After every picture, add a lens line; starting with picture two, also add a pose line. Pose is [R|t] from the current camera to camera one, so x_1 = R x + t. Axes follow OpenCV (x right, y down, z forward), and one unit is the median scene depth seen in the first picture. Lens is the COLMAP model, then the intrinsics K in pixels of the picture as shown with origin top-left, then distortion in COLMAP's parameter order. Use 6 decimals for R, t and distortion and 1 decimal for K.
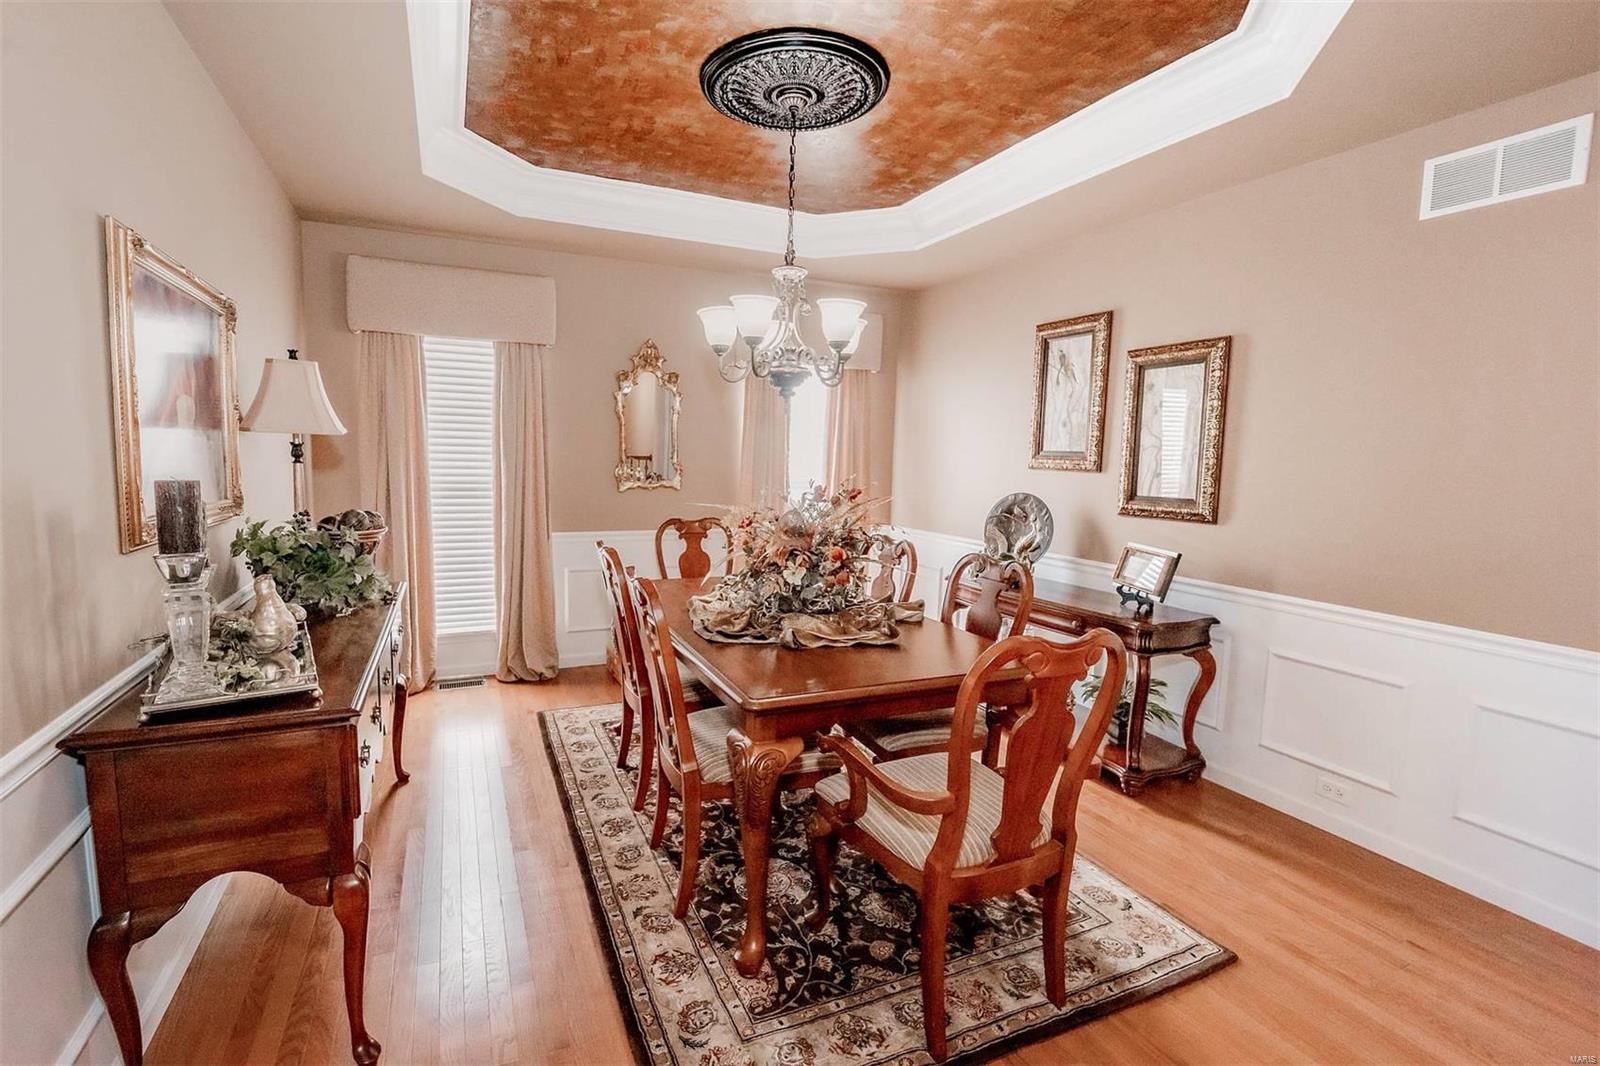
lens RADIAL K [[744.2, 0, 800.0], [0, 744.2, 533.0], [0, 0, 1]] dist [-0.010095, -0.000573]
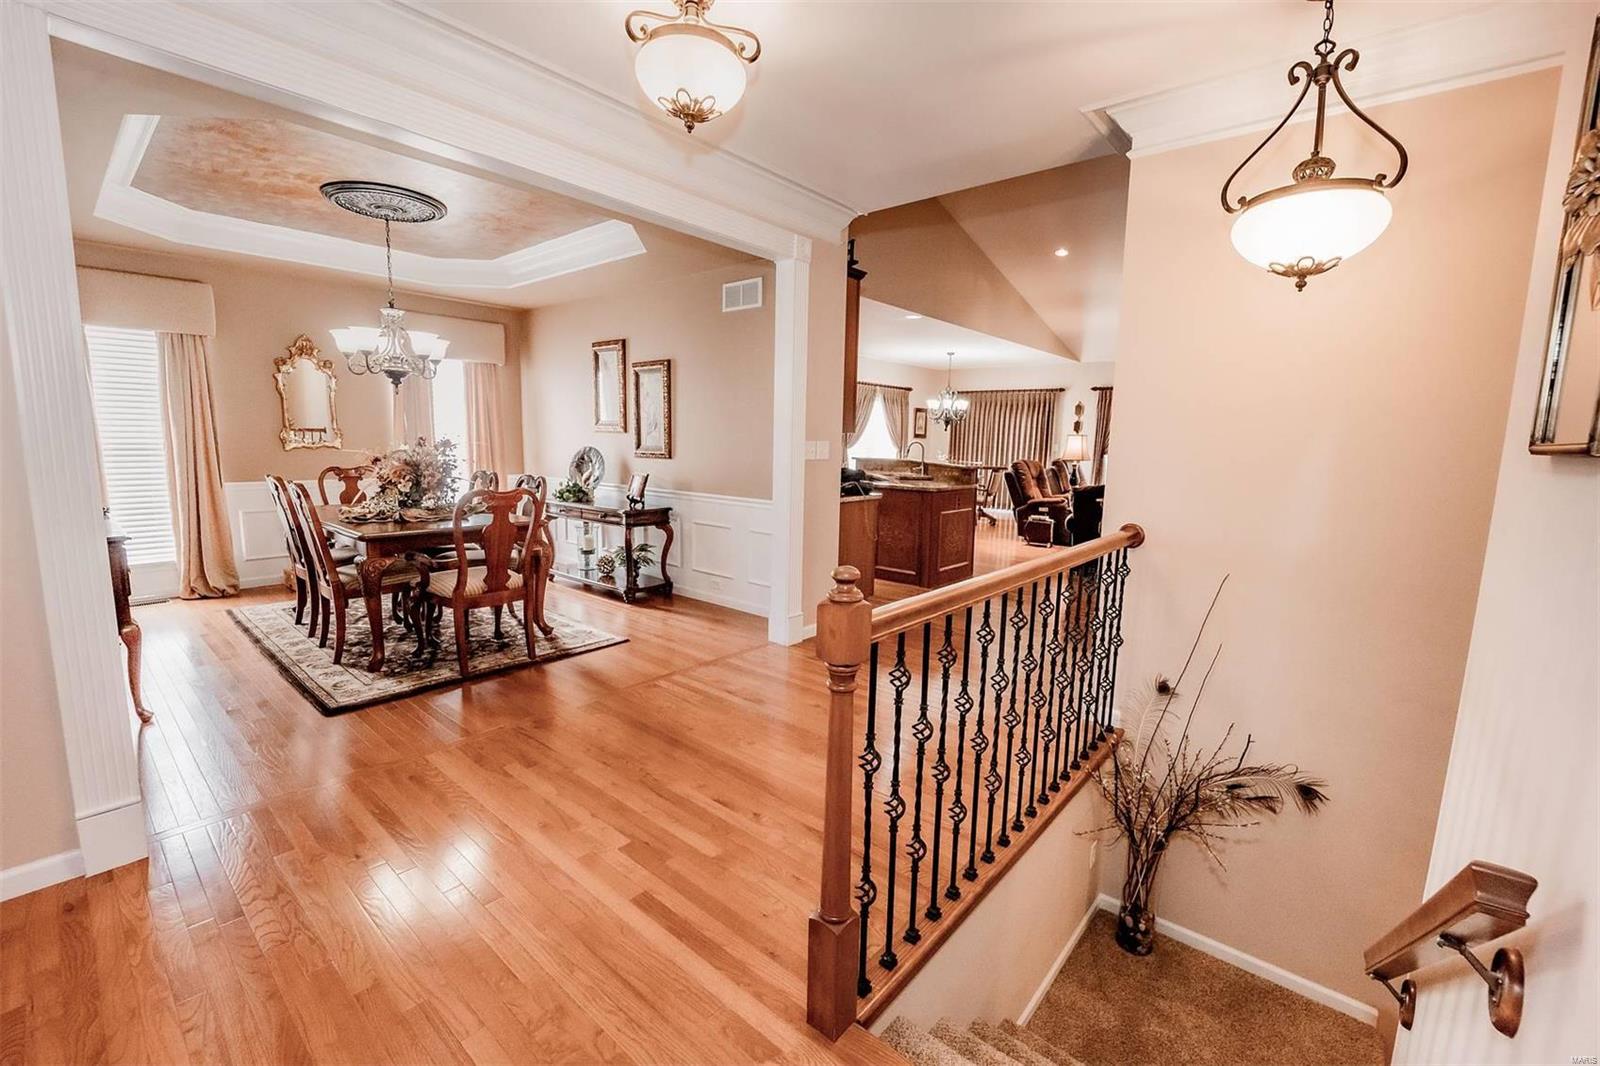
lens RADIAL K [[645.2, 0, 803.6], [0, 645.2, 529.8], [0, 0, 1]] dist [-0.005080, -0.007631]
pose [[0.908840, -0.060035, 0.412802, 0.170738], [0.040494, 0.997613, 0.055932, 0.087605], [-0.415175, -0.034117, 0.909102, -0.623190]]
